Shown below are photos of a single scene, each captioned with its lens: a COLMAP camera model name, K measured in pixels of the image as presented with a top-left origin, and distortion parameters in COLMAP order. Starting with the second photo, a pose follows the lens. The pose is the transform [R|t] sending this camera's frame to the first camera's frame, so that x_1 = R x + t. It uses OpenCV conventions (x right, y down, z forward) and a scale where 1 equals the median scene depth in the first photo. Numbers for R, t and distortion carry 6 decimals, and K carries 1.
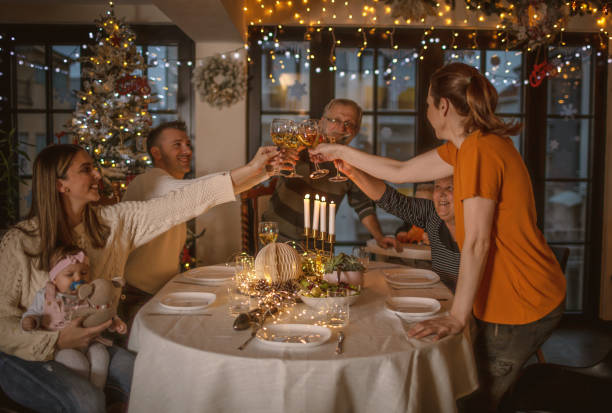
lens RADIAL K [[664.9, 0, 324.8], [0, 664.9, 185.3], [0, 0, 1]] dist [-0.058933, 0.000000]
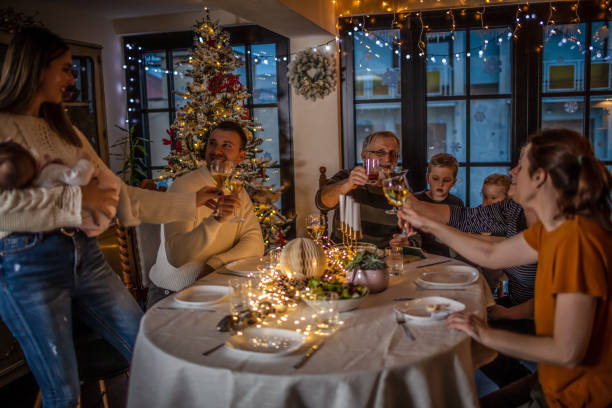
lens RADIAL K [[590.4, 0, 301.9], [0, 590.4, 202.3], [0, 0, 1]] dist [-0.050881, 0.000000]
pose [[0.949815, 0.002594, -0.312801, 0.118979], [0.018147, 0.997825, 0.063376, -0.013340], [0.312285, -0.065872, 0.947702, 0.095625]]
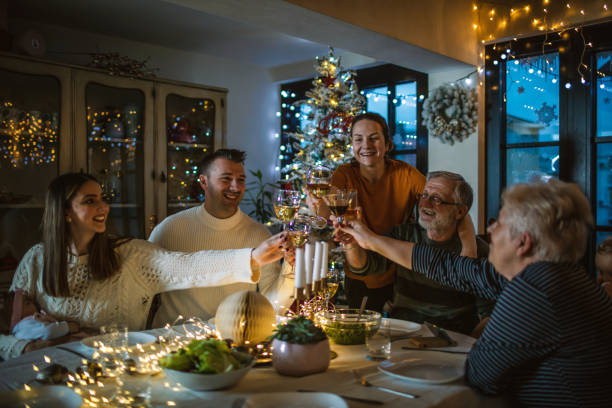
lens RADIAL K [[590.4, 0, 303.0], [0, 590.4, 204.0], [0, 0, 1]] dist [-0.050881, 0.000000]
pose [[0.689243, 0.001268, -0.724529, 0.275786], [-0.046476, 0.998016, -0.042466, 0.006516], [0.723038, 0.062942, 0.687935, 0.328352]]
